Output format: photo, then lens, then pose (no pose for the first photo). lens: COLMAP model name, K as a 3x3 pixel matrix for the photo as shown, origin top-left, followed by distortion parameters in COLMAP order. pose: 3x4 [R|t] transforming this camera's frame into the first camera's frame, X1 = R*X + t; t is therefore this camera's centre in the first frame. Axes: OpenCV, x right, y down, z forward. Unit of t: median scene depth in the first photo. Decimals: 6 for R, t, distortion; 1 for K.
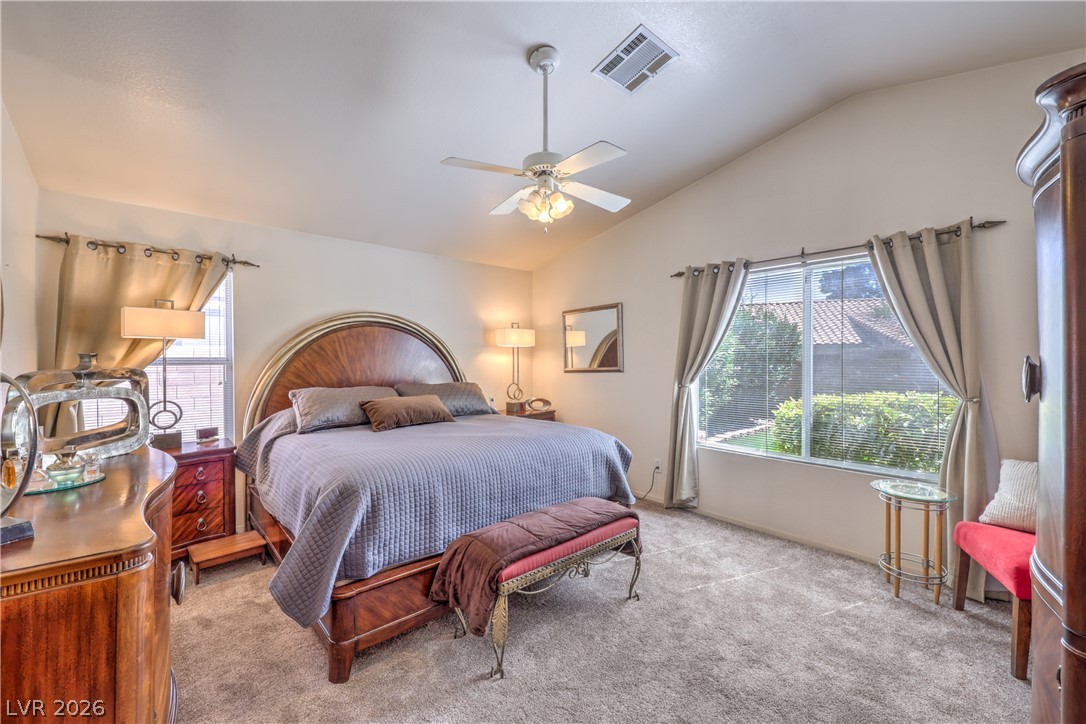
lens RADIAL K [[440.5, 0, 546.7], [0, 440.5, 361.0], [0, 0, 1]] dist [-0.000682, -0.000053]
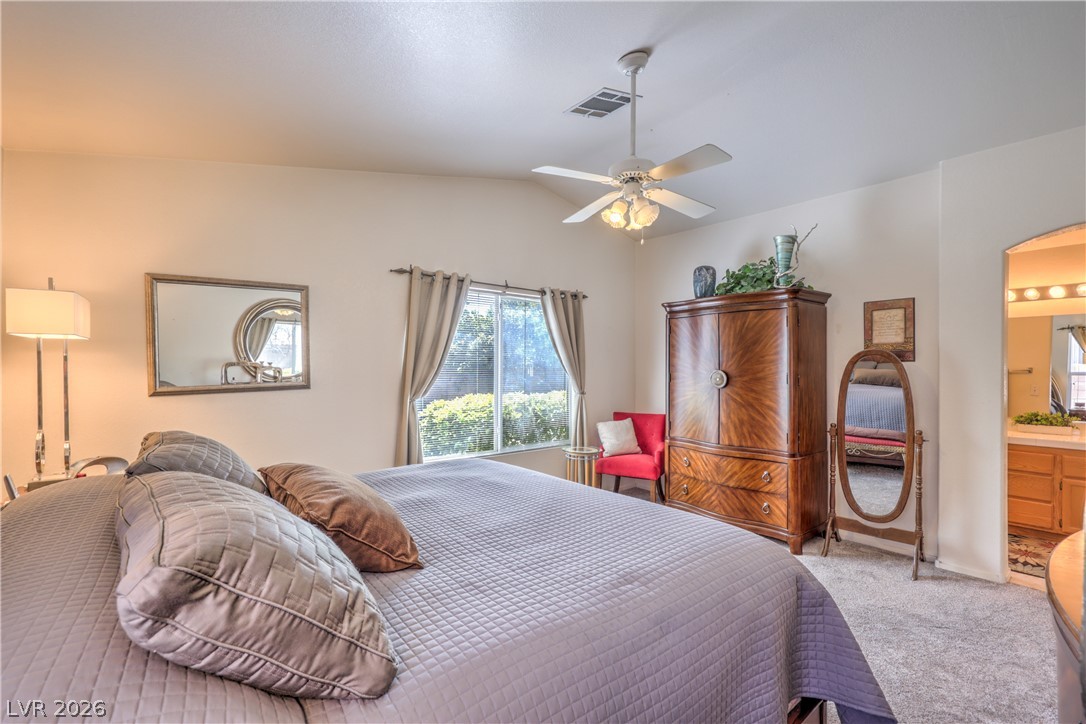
lens RADIAL K [[451.0, 0, 544.3], [0, 451.0, 374.7], [0, 0, 1]] dist [0.000245, 0.000010]
pose [[0.069479, -0.004127, 0.997575, -0.679588], [0.006000, 0.999975, 0.003719, 0.004311], [-0.997565, 0.005727, 0.069503, 0.806204]]
